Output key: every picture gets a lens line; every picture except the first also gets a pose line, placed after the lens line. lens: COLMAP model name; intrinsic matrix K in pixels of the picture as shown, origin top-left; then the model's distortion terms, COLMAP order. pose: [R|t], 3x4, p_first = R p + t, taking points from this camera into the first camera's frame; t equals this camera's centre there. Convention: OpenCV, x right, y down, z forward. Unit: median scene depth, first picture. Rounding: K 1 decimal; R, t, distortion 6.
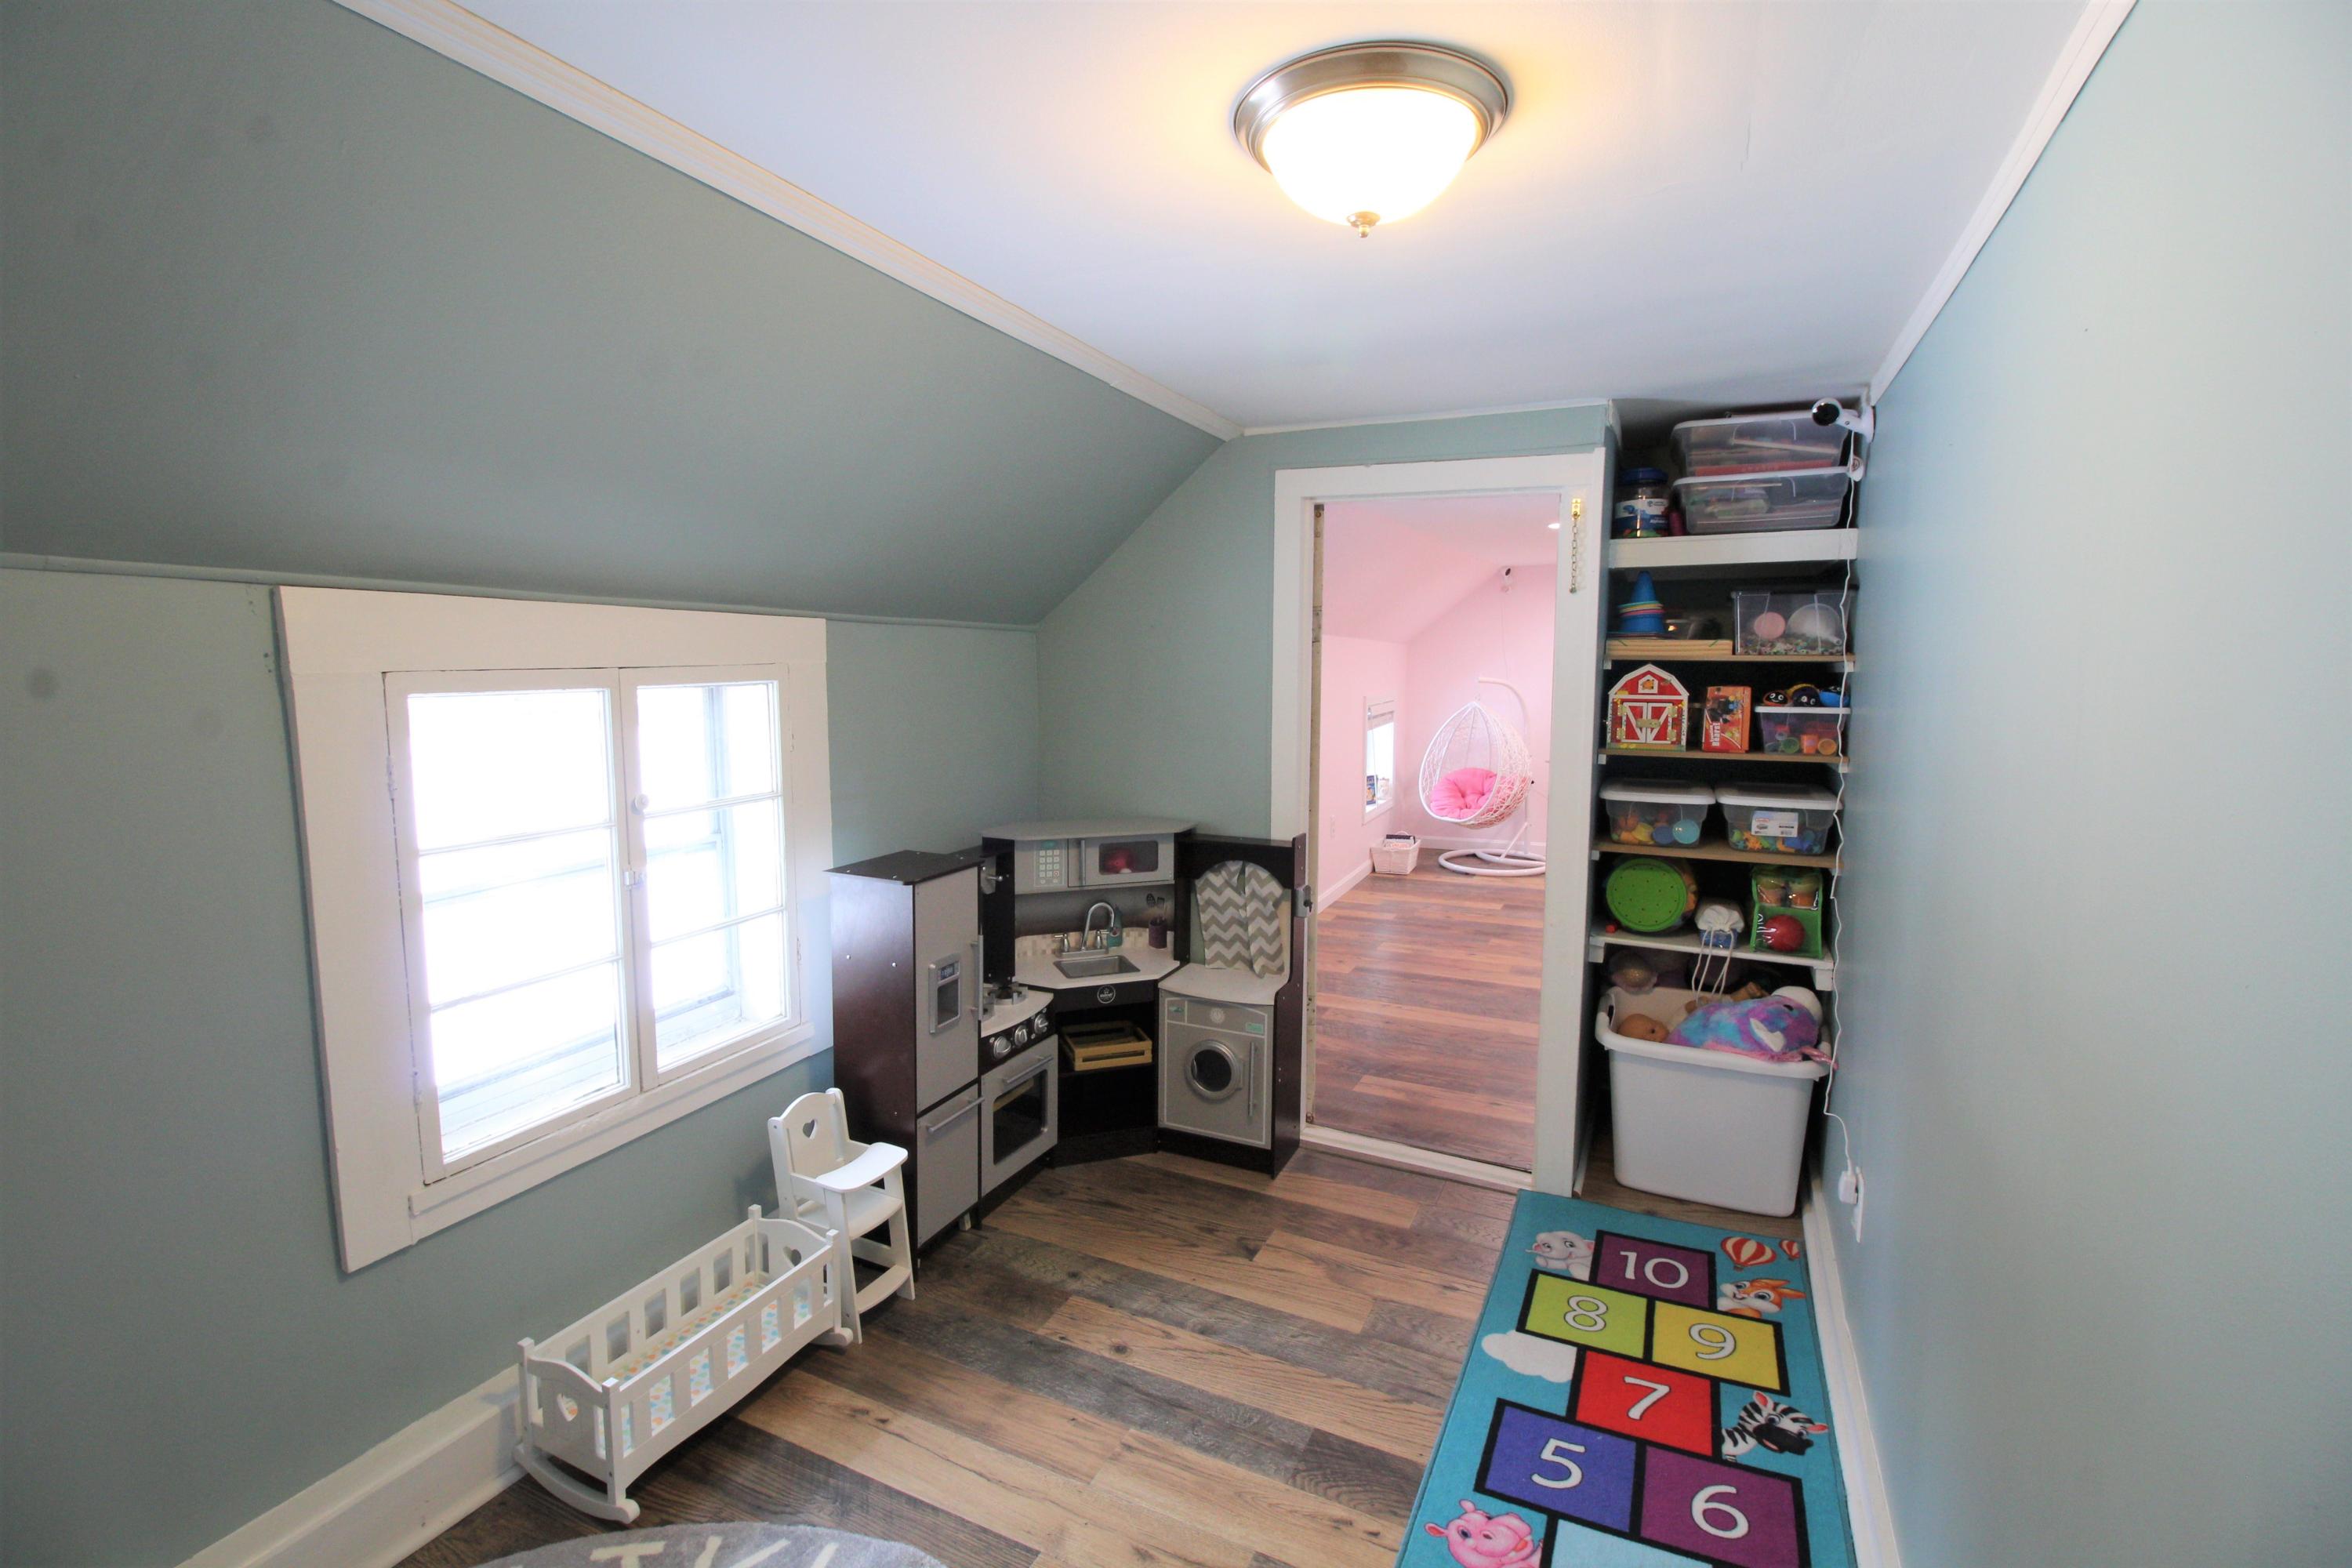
lens RADIAL K [[1083.7, 0, 1166.3], [0, 1083.7, 768.5], [0, 0, 1]] dist [0.000917, -0.013649]
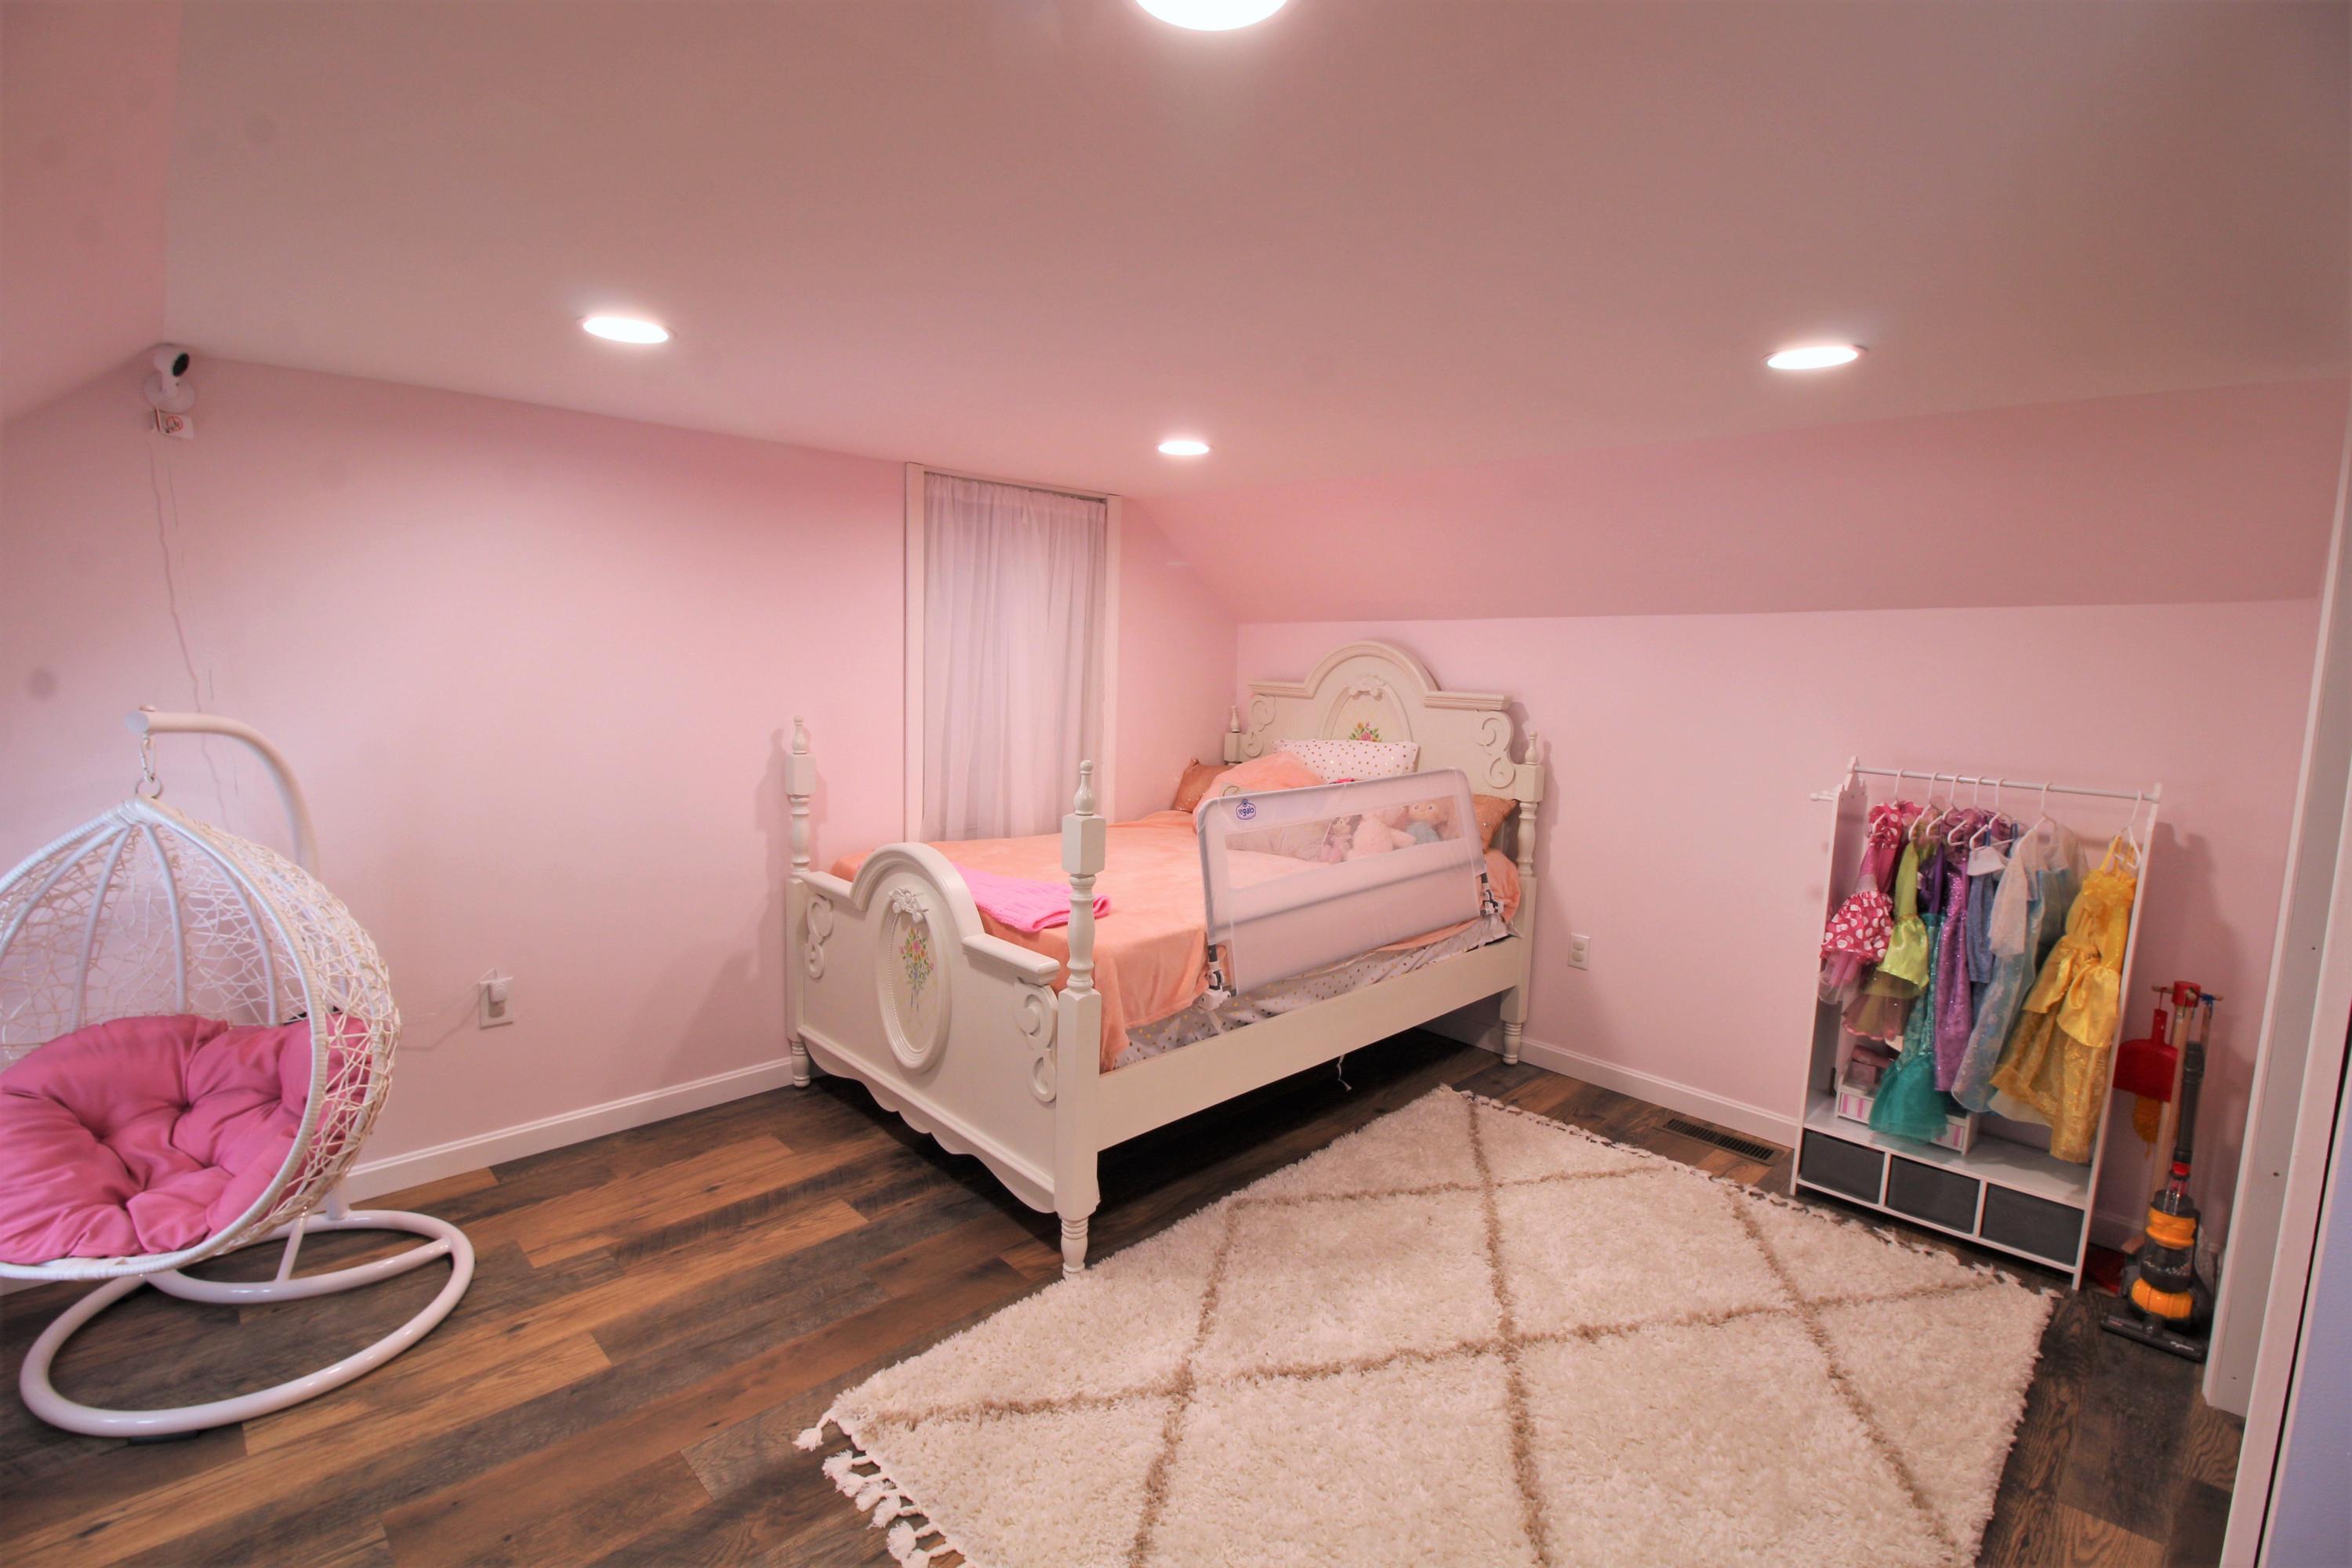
lens RADIAL K [[1083.7, 0, 1166.3], [0, 1083.7, 768.5], [0, 0, 1]] dist [0.000917, -0.013649]
pose [[0.340607, -0.086984, 0.936174, 0.334274], [0.073560, 0.995124, 0.065698, -0.191778], [-0.937324, 0.046487, 0.345344, 1.830881]]
